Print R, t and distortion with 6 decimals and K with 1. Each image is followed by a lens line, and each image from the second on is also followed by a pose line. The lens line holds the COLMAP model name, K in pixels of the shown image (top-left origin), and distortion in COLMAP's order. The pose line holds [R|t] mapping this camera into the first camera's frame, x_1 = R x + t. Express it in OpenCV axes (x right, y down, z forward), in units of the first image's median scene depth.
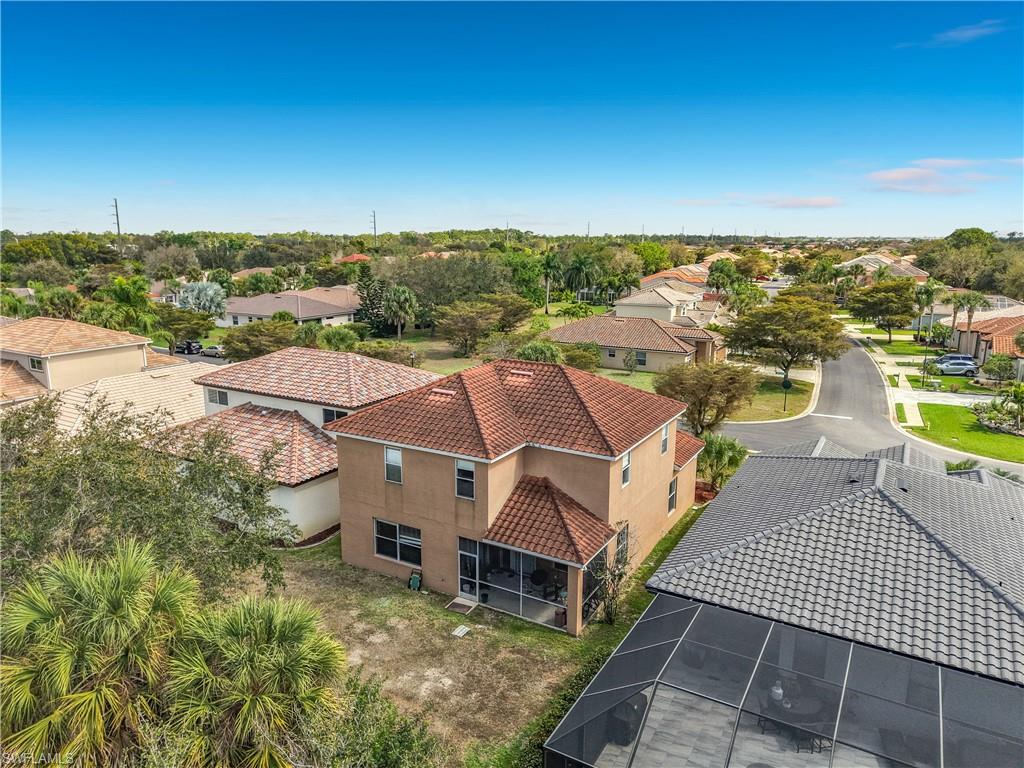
lens RADIAL K [[697.5, 0, 512.0], [0, 697.5, 384.0], [0, 0, 1]] dist [0.098060, -0.107230]
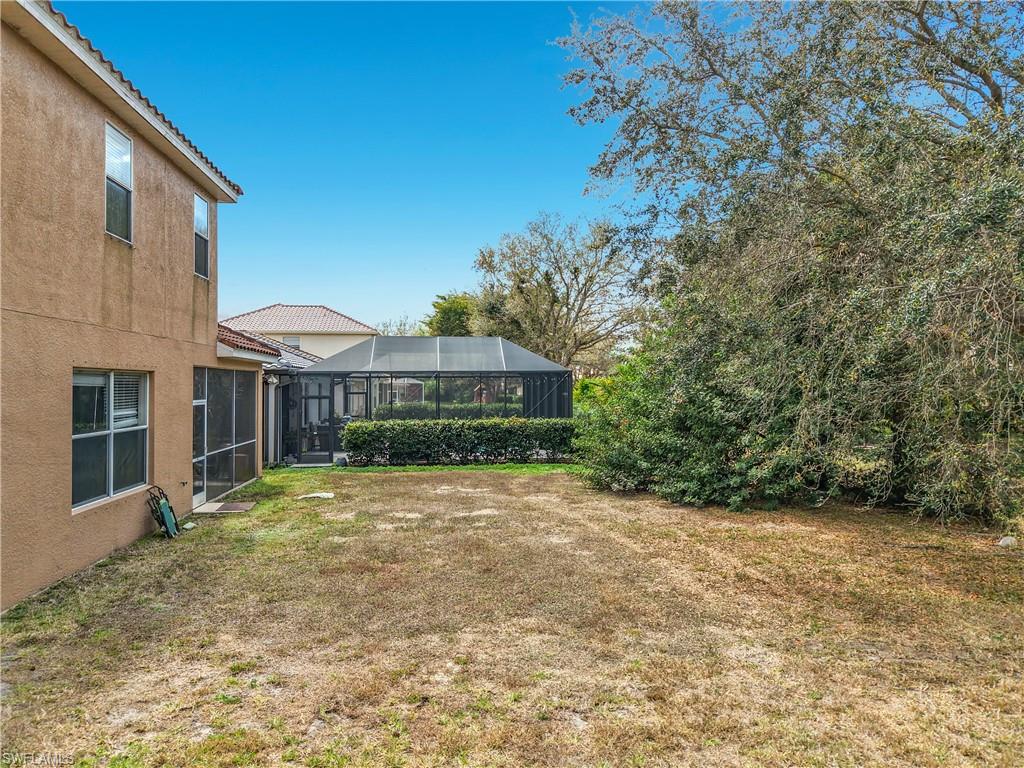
lens RADIAL K [[697.5, 0, 512.0], [0, 697.5, 384.0], [0, 0, 1]] dist [0.098060, -0.107230]
pose [[-0.610517, 0.001121, 0.792002, -0.577418], [0.158892, 0.979841, 0.121096, 0.206012], [-0.775901, 0.199774, -0.598388, 1.127272]]
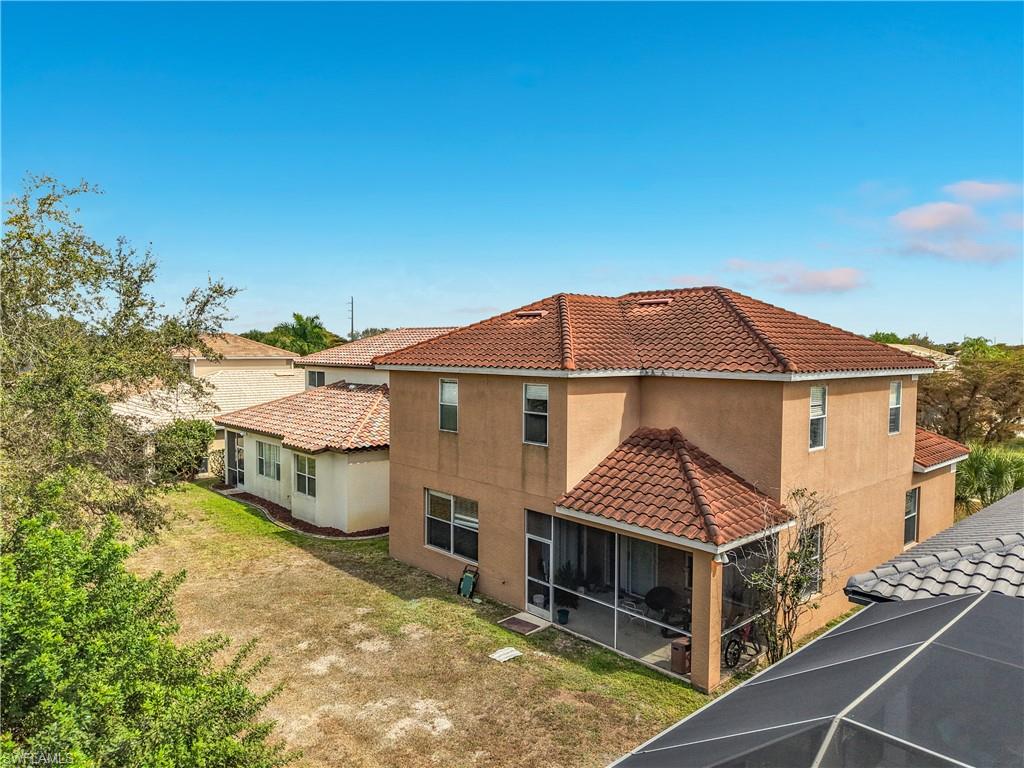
lens RADIAL K [[697.5, 0, 512.0], [0, 697.5, 384.0], [0, 0, 1]] dist [0.098060, -0.107230]
pose [[0.957439, 0.022167, -0.287784, 0.091453], [-0.064928, 0.988034, -0.139907, 0.195577], [0.281239, 0.152638, 0.947421, 0.381221]]
